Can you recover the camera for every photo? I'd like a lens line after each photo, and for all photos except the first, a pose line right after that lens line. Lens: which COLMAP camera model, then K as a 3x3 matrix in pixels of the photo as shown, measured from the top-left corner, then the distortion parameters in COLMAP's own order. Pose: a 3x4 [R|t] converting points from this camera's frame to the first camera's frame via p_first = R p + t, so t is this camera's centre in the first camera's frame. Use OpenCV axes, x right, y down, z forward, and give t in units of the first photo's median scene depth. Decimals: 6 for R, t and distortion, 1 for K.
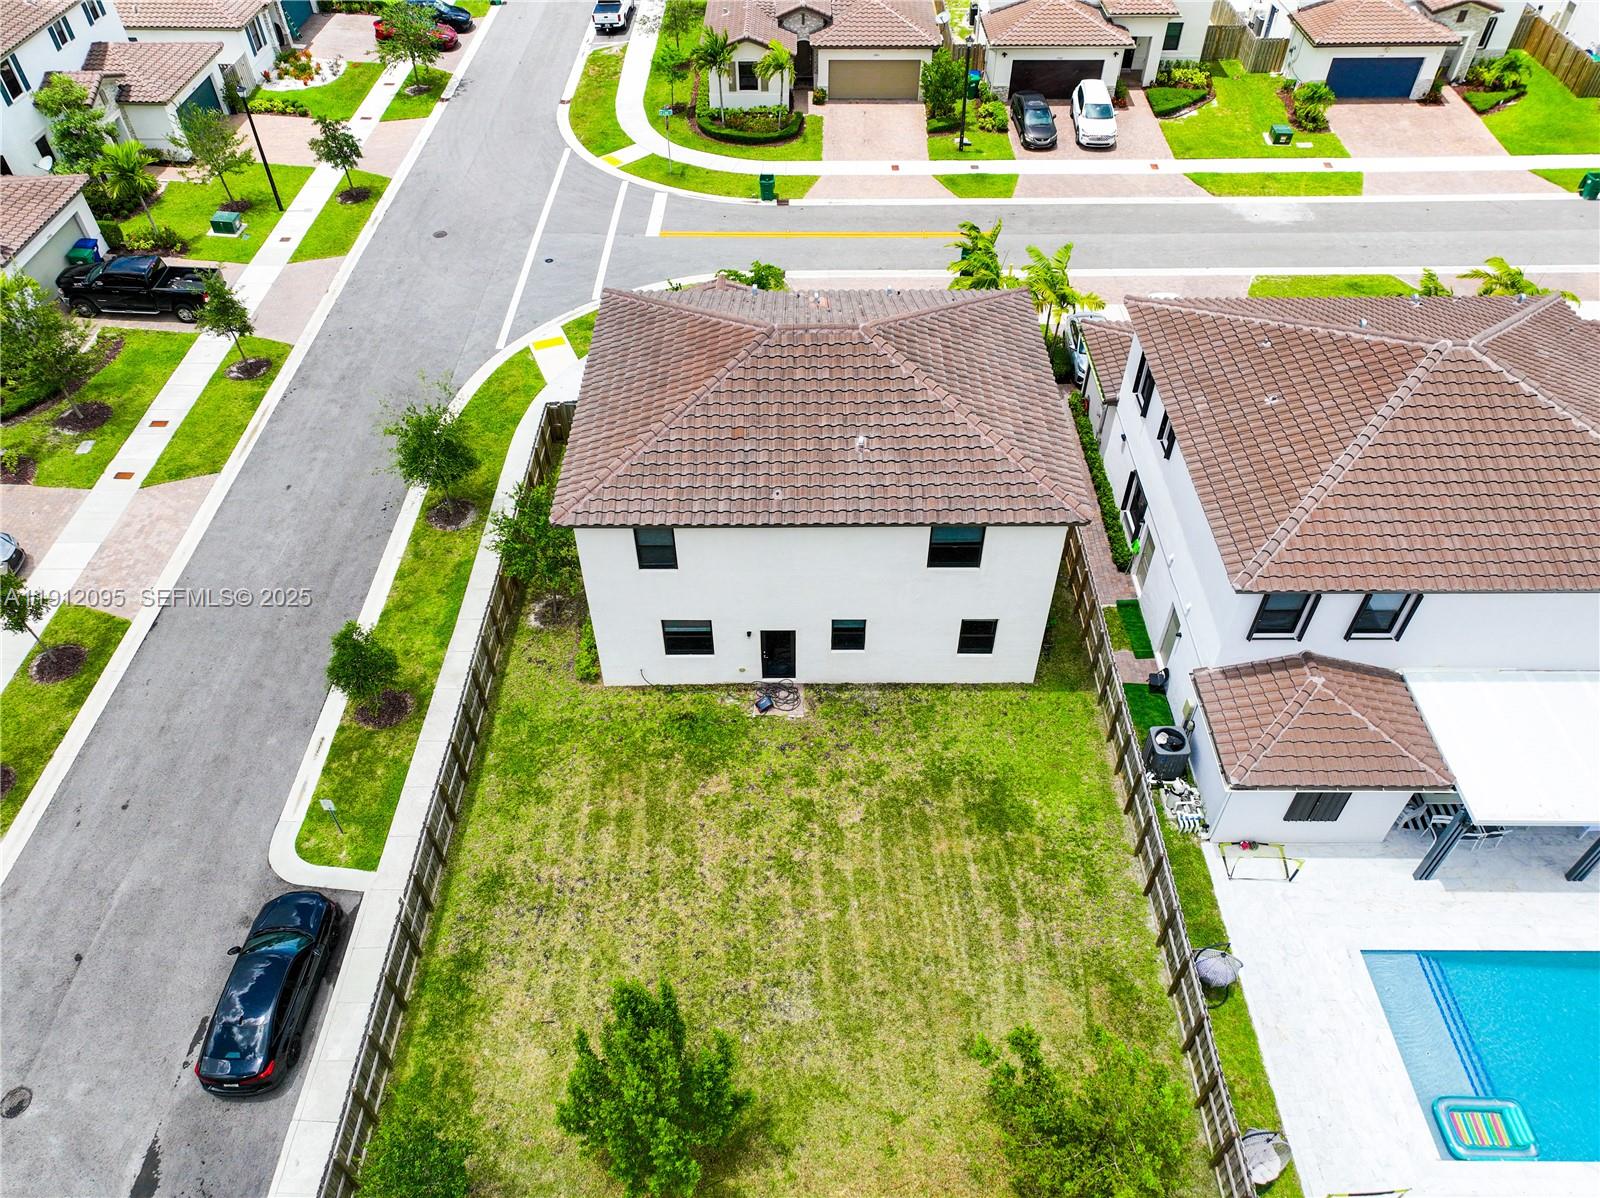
lens RADIAL K [[1126.8, 0, 800.0], [0, 1126.8, 599.0], [0, 0, 1]] dist [-0.010482, 0.028398]
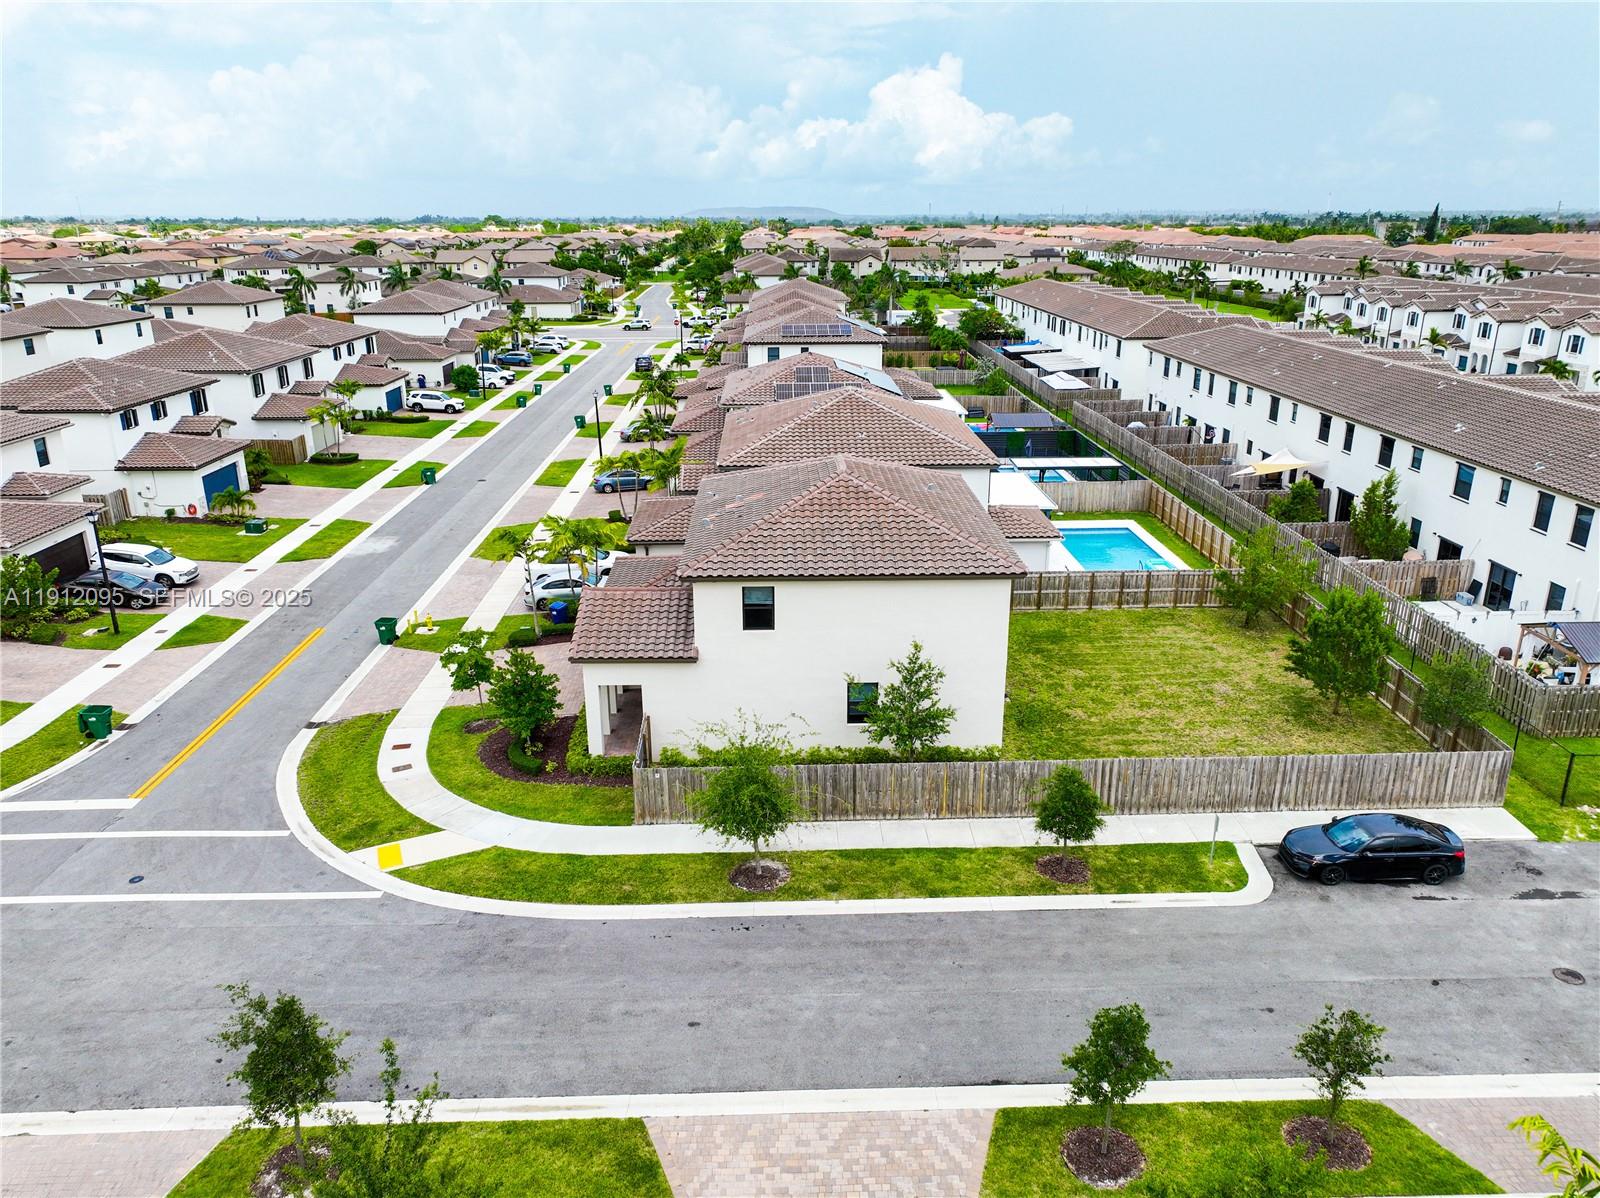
lens RADIAL K [[1126.8, 0, 800.0], [0, 1126.8, 599.0], [0, 0, 1]] dist [-0.010482, 0.028398]
pose [[-0.029039, -0.318697, 0.947412, -1.296731], [0.711285, 0.659344, 0.243596, -0.490389], [-0.702304, 0.680953, 0.207538, 0.846876]]
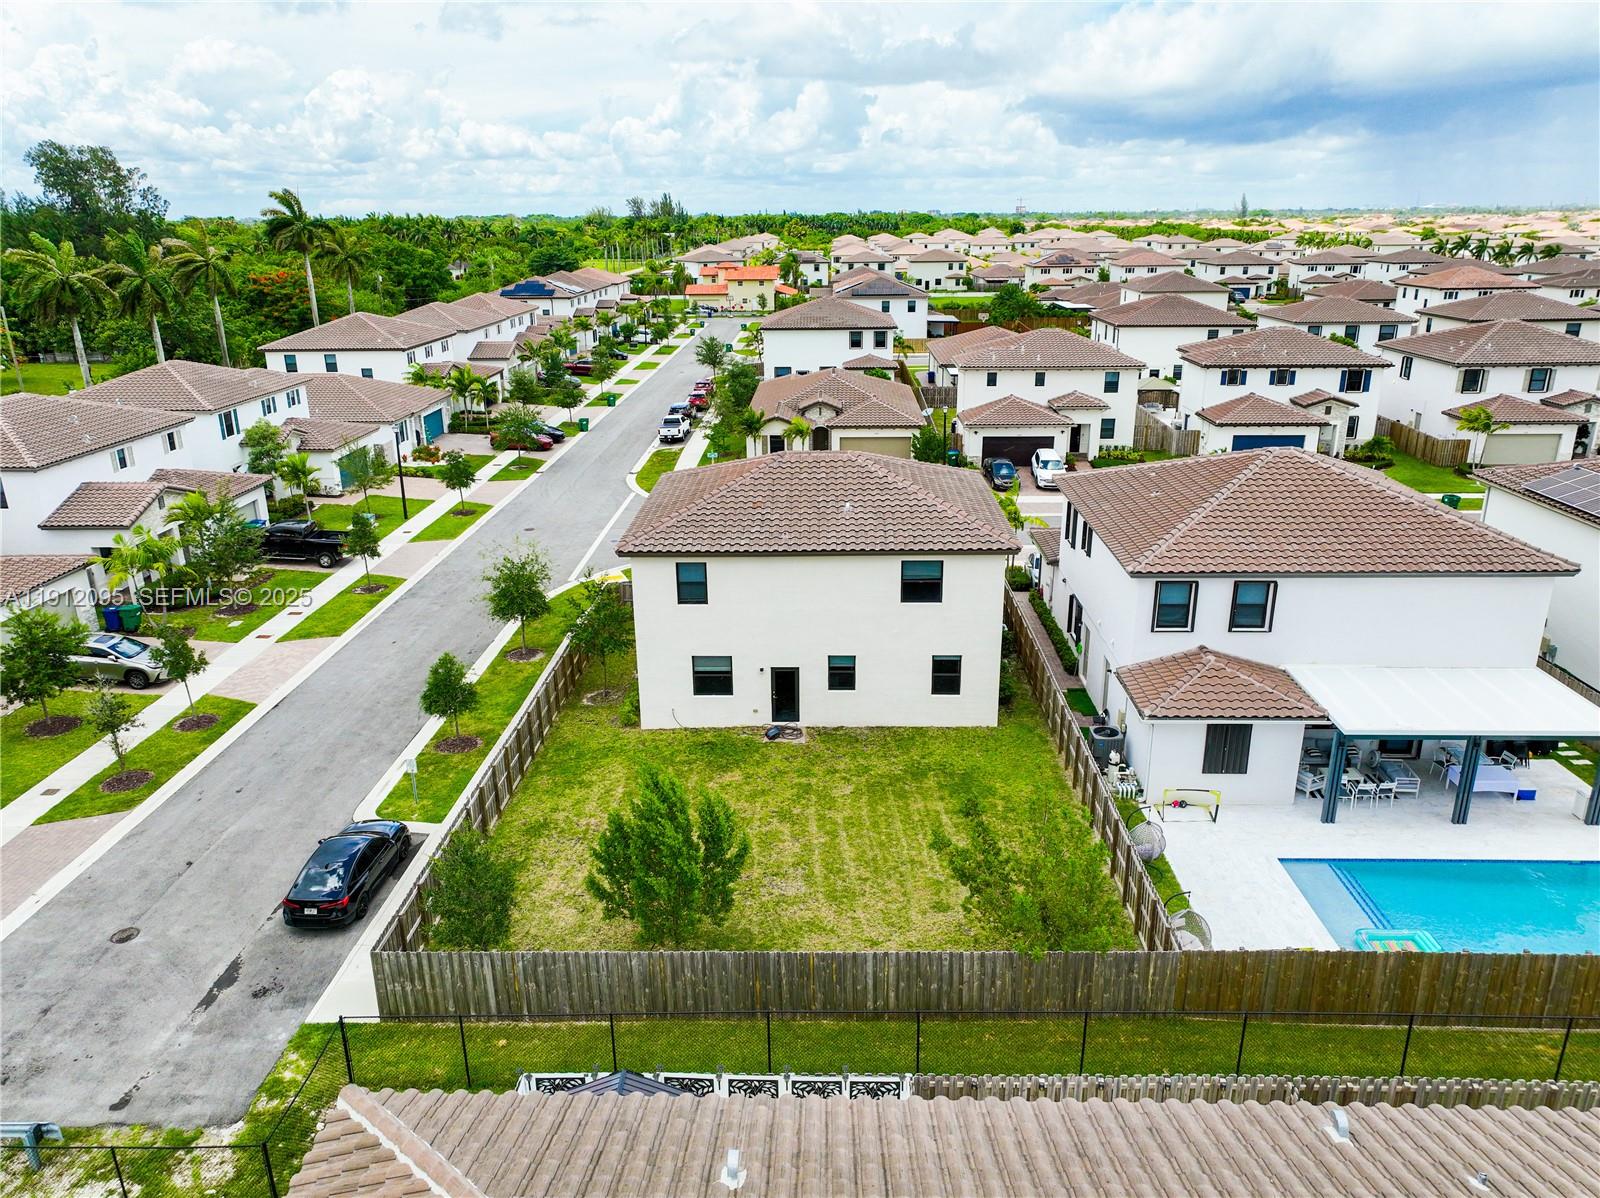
lens RADIAL K [[1126.8, 0, 800.0], [0, 1126.8, 599.0], [0, 0, 1]] dist [-0.010482, 0.028398]
pose [[0.999616, 0.001934, -0.027628, 0.031667], [-0.013967, 0.896619, -0.442582, 0.517314], [0.023916, 0.442798, 0.896302, -0.151120]]
